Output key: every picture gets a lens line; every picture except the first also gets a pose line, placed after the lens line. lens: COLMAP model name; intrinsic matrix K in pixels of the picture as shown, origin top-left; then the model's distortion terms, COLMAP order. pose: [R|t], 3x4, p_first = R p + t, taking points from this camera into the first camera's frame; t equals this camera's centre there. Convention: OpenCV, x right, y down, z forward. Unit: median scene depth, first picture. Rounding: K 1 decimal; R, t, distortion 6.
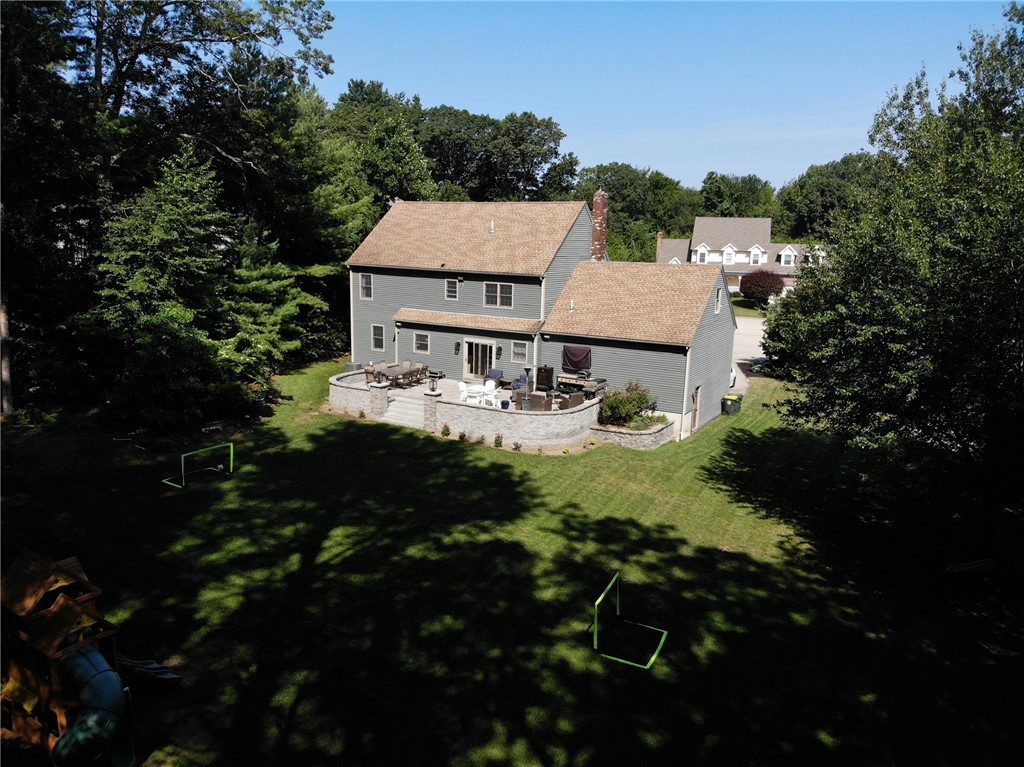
lens RADIAL K [[739.3, 0, 511.5], [0, 739.3, 362.2], [0, 0, 1]] dist [0.114031, -0.241511]
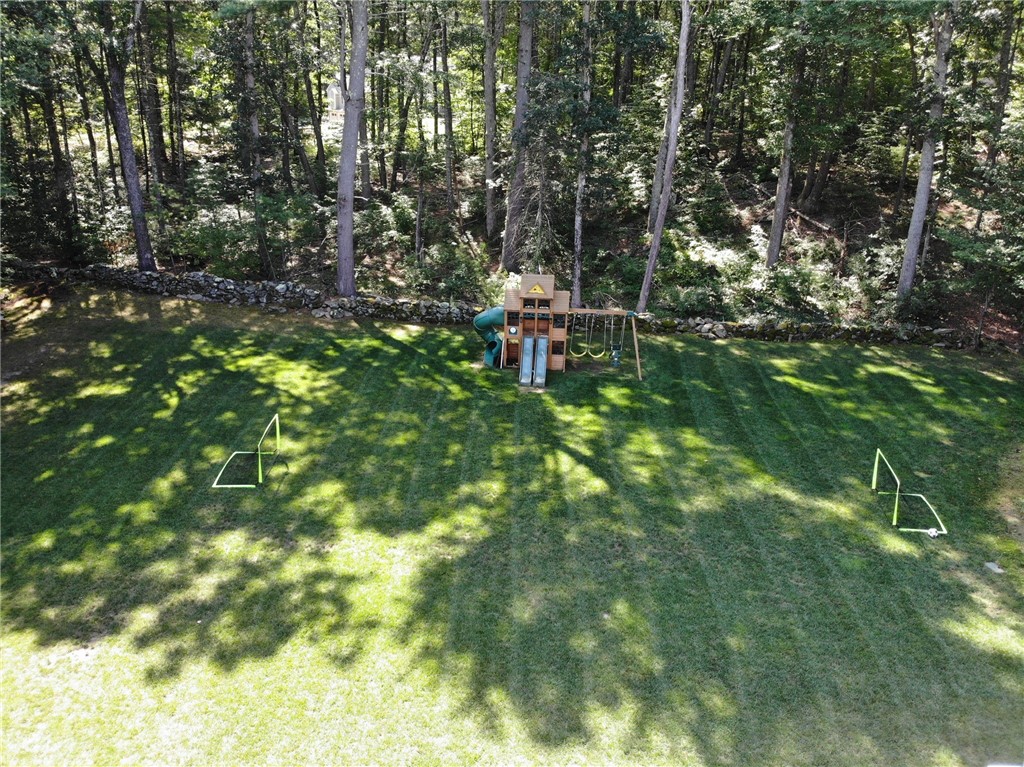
lens RADIAL K [[739.3, 0, 511.5], [0, 739.3, 362.2], [0, 0, 1]] dist [0.114031, -0.241511]
pose [[-0.892099, 0.099564, -0.440733, 0.119862], [-0.134792, 0.872363, 0.469909, -0.156762], [0.431265, 0.478613, -0.764814, 0.856919]]
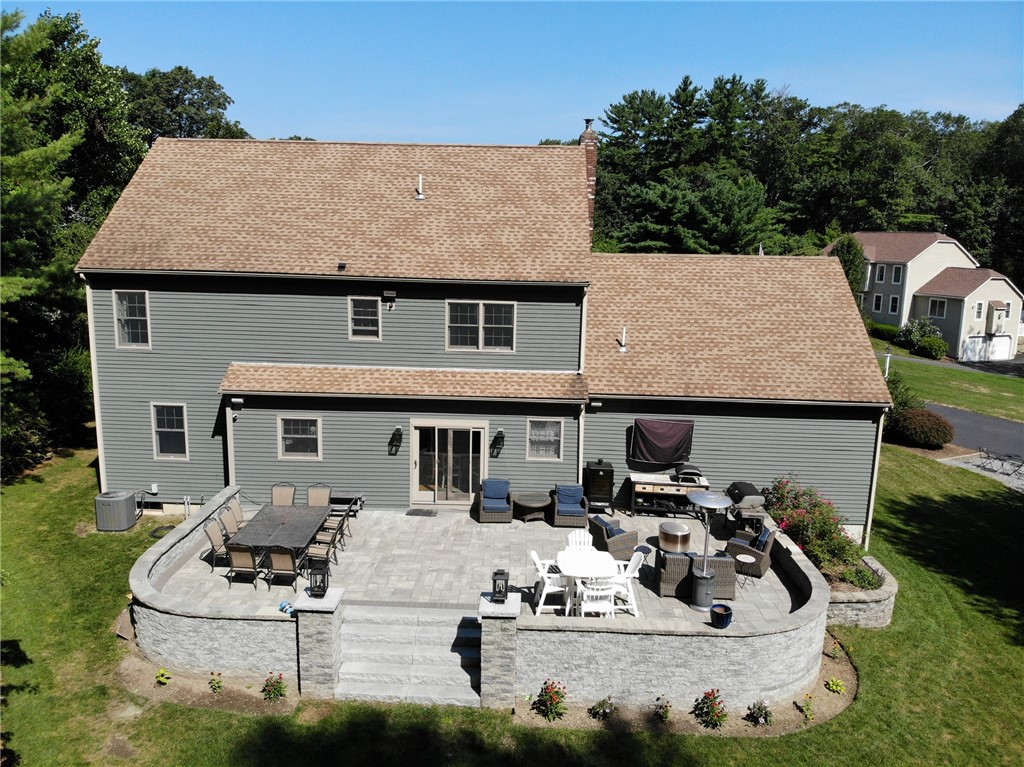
lens RADIAL K [[739.3, 0, 511.5], [0, 739.3, 362.2], [0, 0, 1]] dist [0.114031, -0.241511]
pose [[0.882882, -0.082993, 0.462204, -0.228328], [0.079080, 0.996479, 0.027872, -0.079335], [-0.462889, 0.011944, 0.886336, 0.562562]]
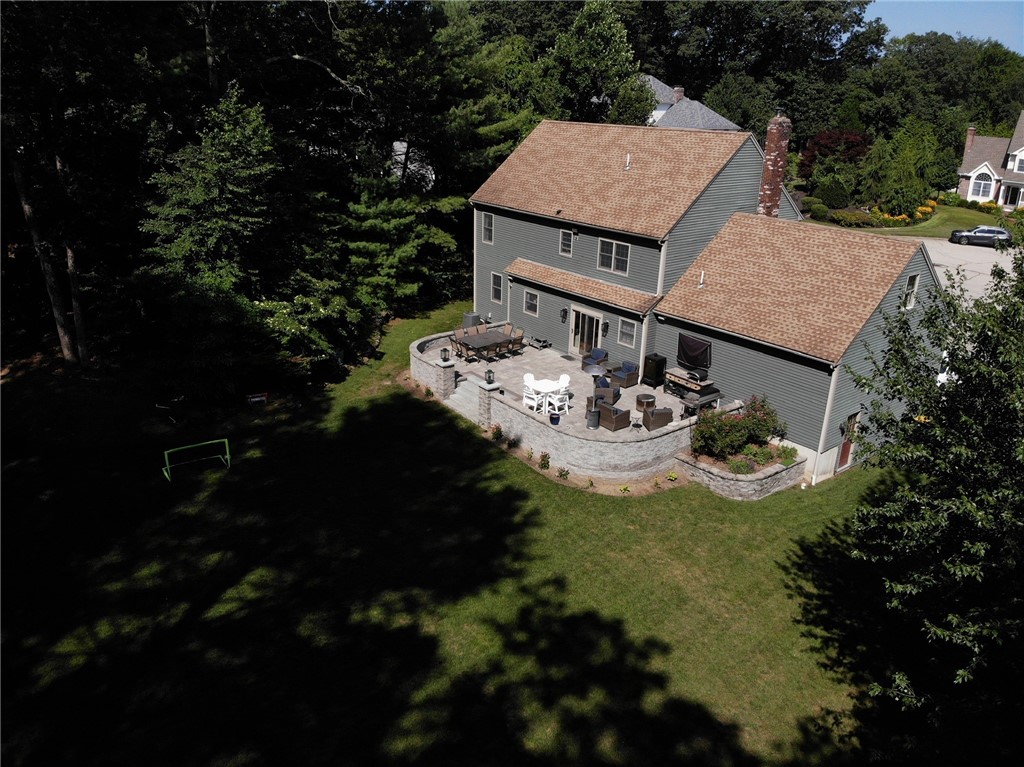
lens RADIAL K [[721.5, 0, 500.0], [0, 721.5, 385.5], [0, 0, 1]] dist [0.060364, -0.123253]
pose [[0.918488, 0.134033, -0.372042, 0.179568], [-0.058133, 0.976352, 0.208226, -0.110903], [0.391153, -0.169625, 0.904559, 0.225323]]
